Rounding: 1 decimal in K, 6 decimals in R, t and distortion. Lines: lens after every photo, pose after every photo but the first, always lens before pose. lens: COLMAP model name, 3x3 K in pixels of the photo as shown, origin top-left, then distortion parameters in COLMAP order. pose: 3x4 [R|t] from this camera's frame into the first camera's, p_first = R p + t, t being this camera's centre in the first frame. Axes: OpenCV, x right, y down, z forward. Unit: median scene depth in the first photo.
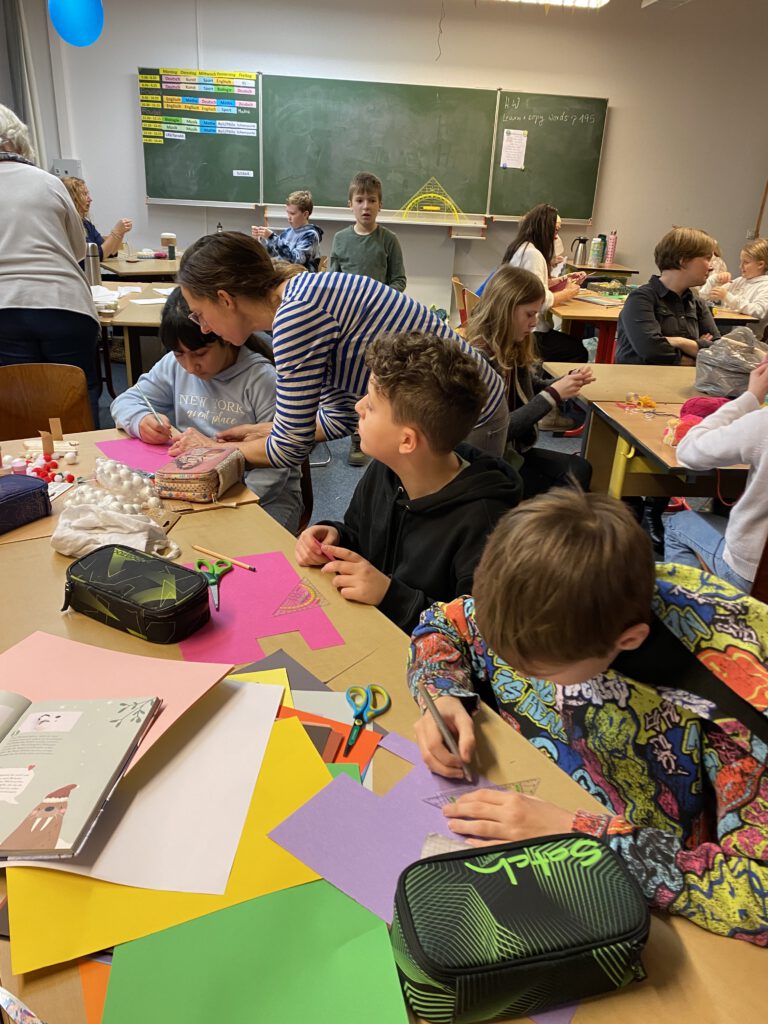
lens RADIAL K [[779.1, 0, 384.0], [0, 779.1, 512.0], [0, 0, 1]] dist [0.040405, -0.038851]
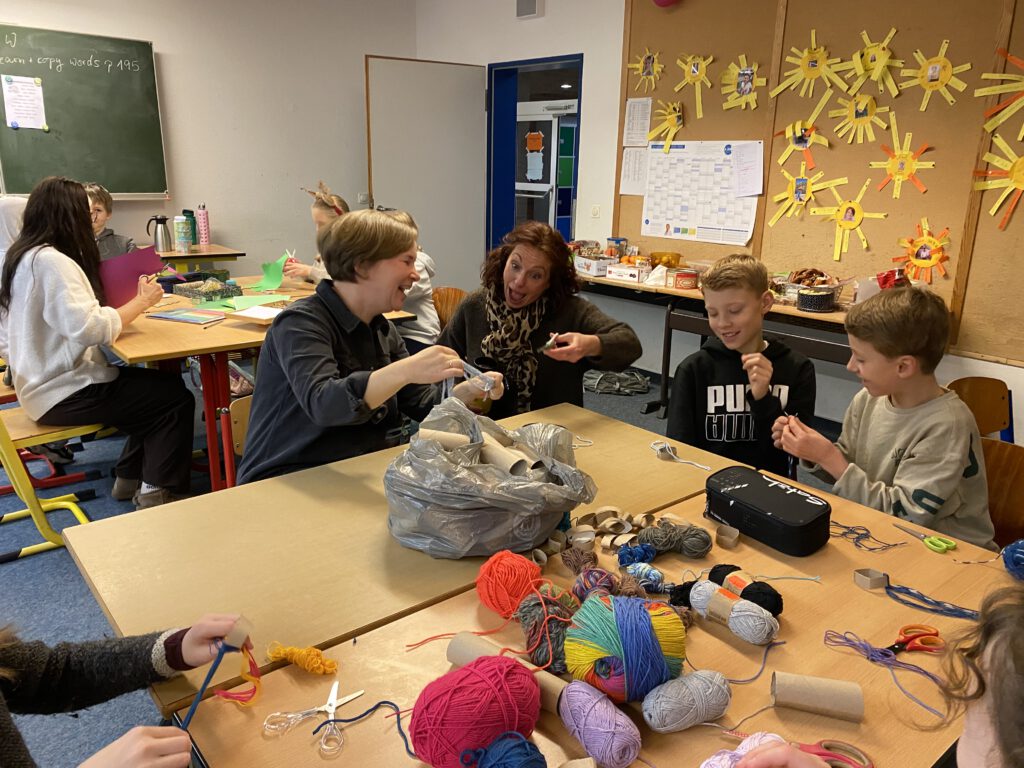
lens RADIAL K [[767.3, 0, 512.0], [0, 767.3, 384.0], [0, 0, 1]] dist [-0.000729, -0.000165]
pose [[0.809962, -0.193456, 0.553658, 0.153146], [0.245570, 0.969160, -0.020612, -0.166347], [-0.532595, 0.152657, 0.832489, 0.402036]]
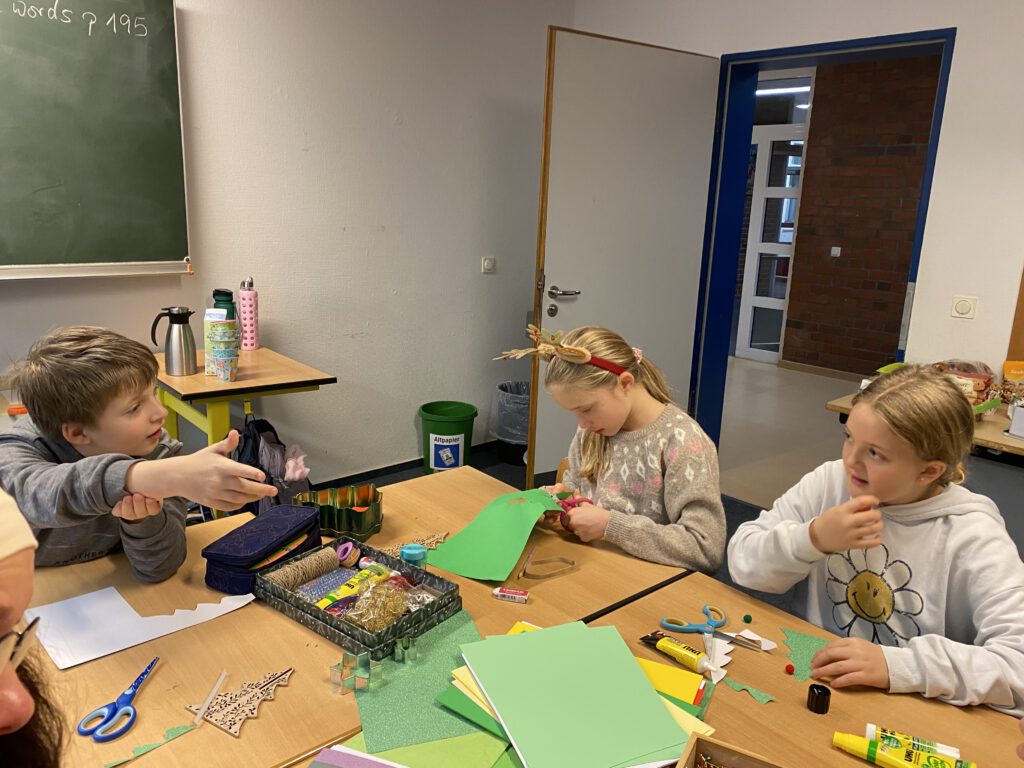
lens RADIAL K [[779.1, 0, 507.5], [0, 779.1, 372.3], [0, 0, 1]] dist [0.040405, -0.038851]
pose [[0.800246, -0.146529, 0.581494, 0.263999], [0.232071, 0.969803, -0.074996, -0.434385], [-0.552945, 0.194963, 0.810087, 1.030146]]
